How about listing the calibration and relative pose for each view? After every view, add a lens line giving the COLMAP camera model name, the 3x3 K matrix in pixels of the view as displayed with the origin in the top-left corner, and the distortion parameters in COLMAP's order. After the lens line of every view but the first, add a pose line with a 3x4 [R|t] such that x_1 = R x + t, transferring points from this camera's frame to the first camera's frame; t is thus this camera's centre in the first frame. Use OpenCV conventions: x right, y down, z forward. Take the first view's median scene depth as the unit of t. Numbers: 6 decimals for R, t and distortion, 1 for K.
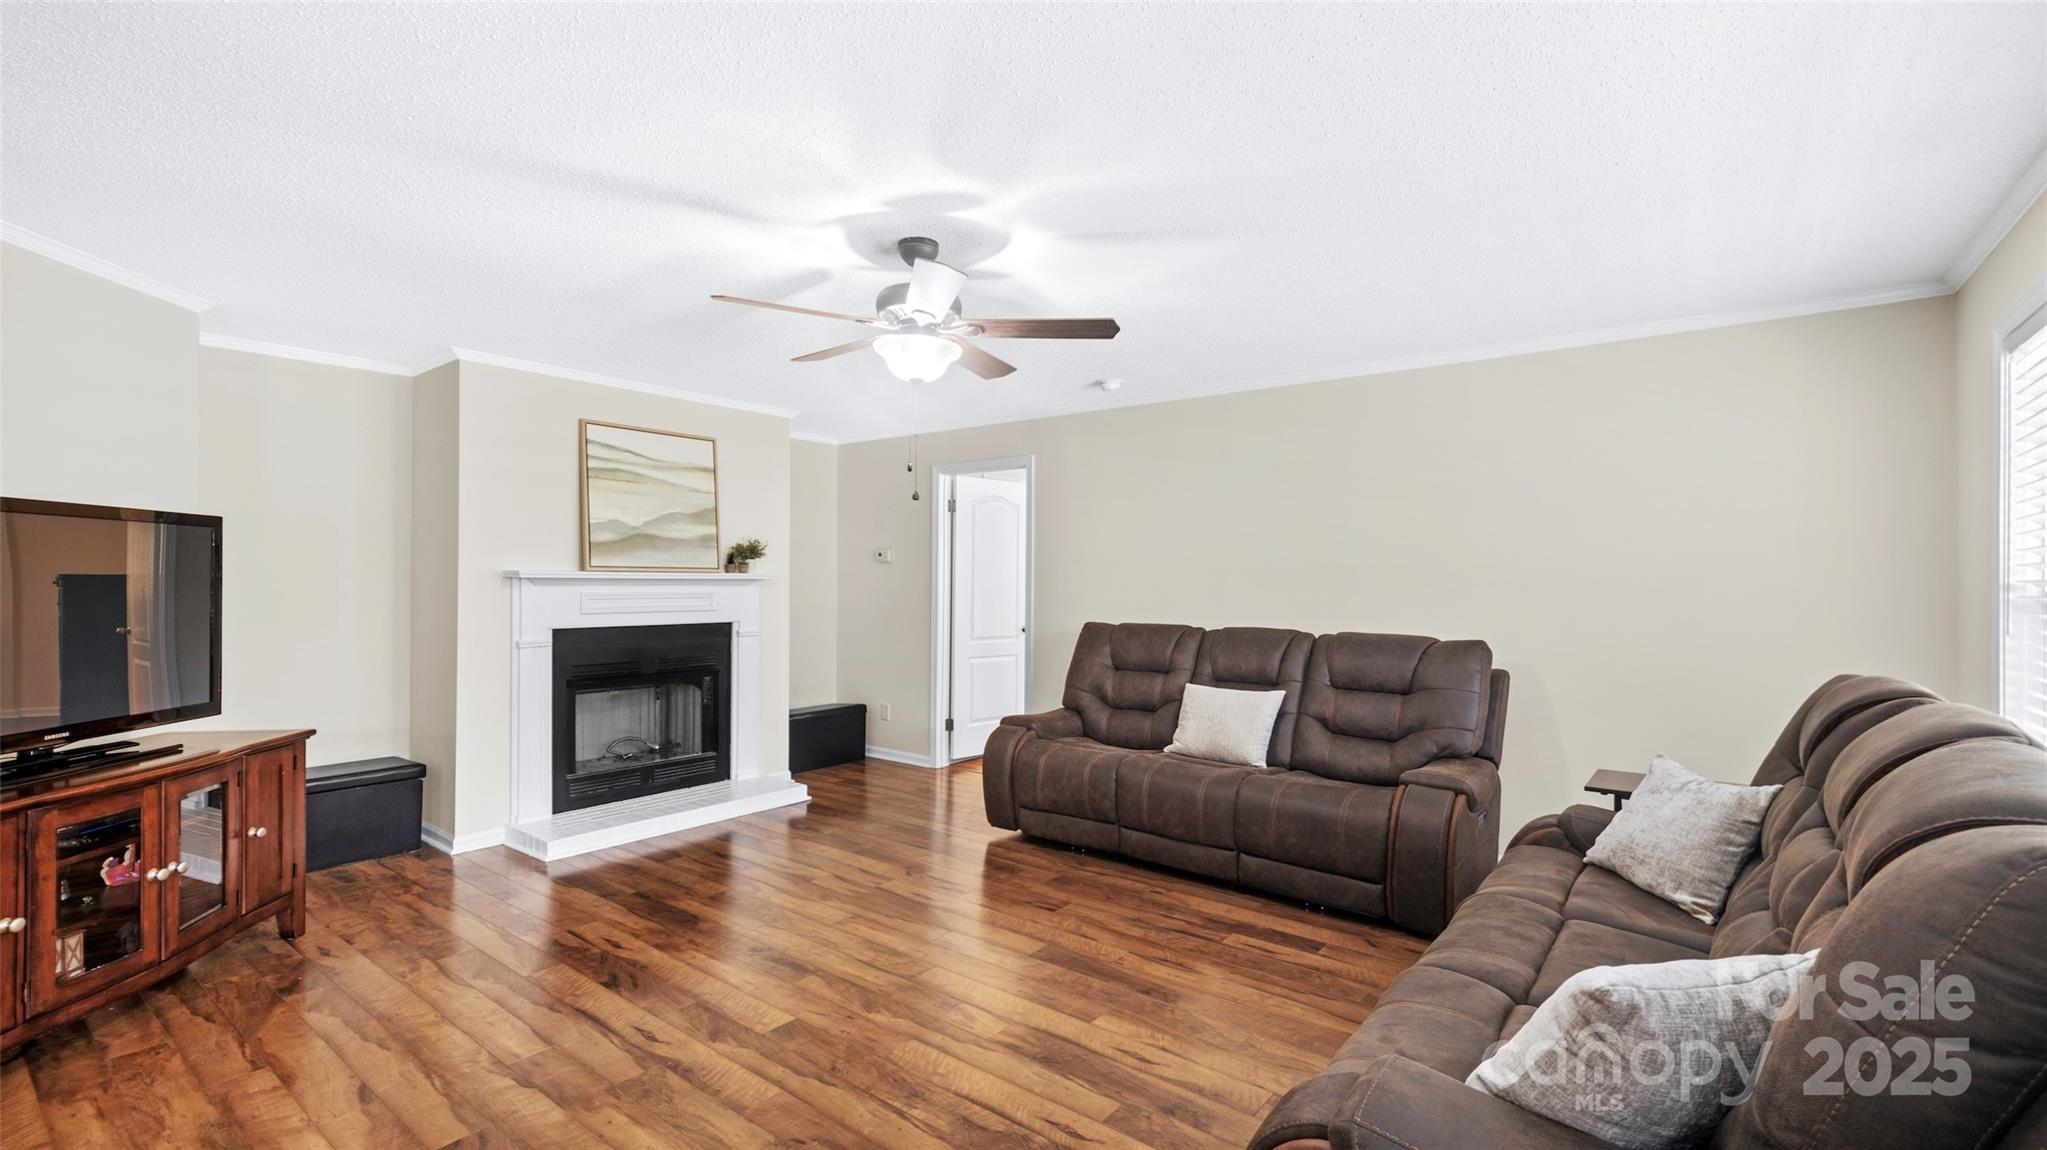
lens RADIAL K [[906.2, 0, 1007.5], [0, 906.2, 575.6], [0, 0, 1]] dist [0.010587, -0.001239]
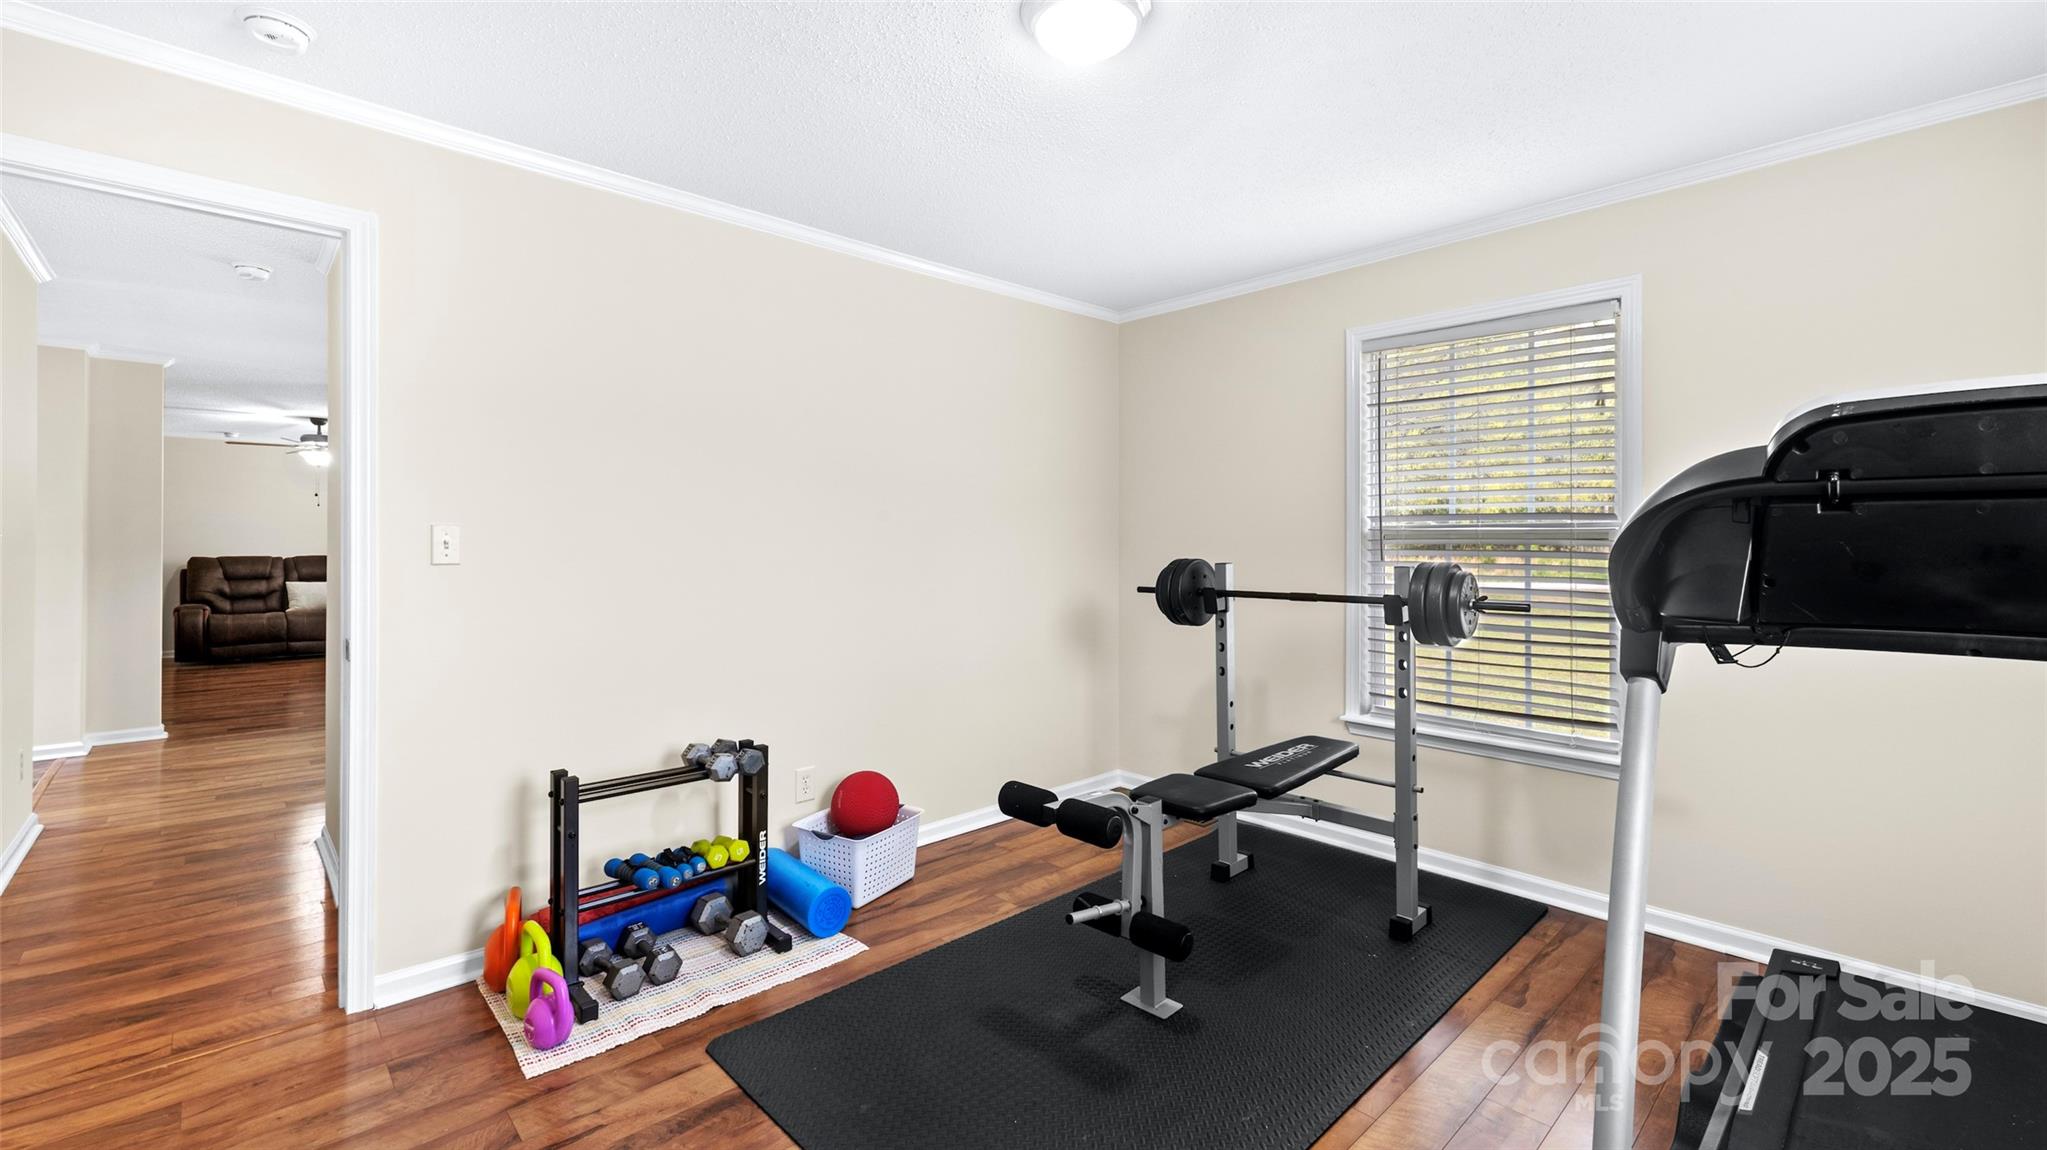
lens RADIAL K [[849.1, 0, 1027.6], [0, 849.1, 560.0], [0, 0, 1]] dist [-0.002147, 0.000063]
pose [[0.126890, -0.014804, 0.991806, -1.855026], [-0.008289, 0.999838, 0.015984, 0.021849], [-0.991882, -0.010250, 0.126747, -1.182251]]
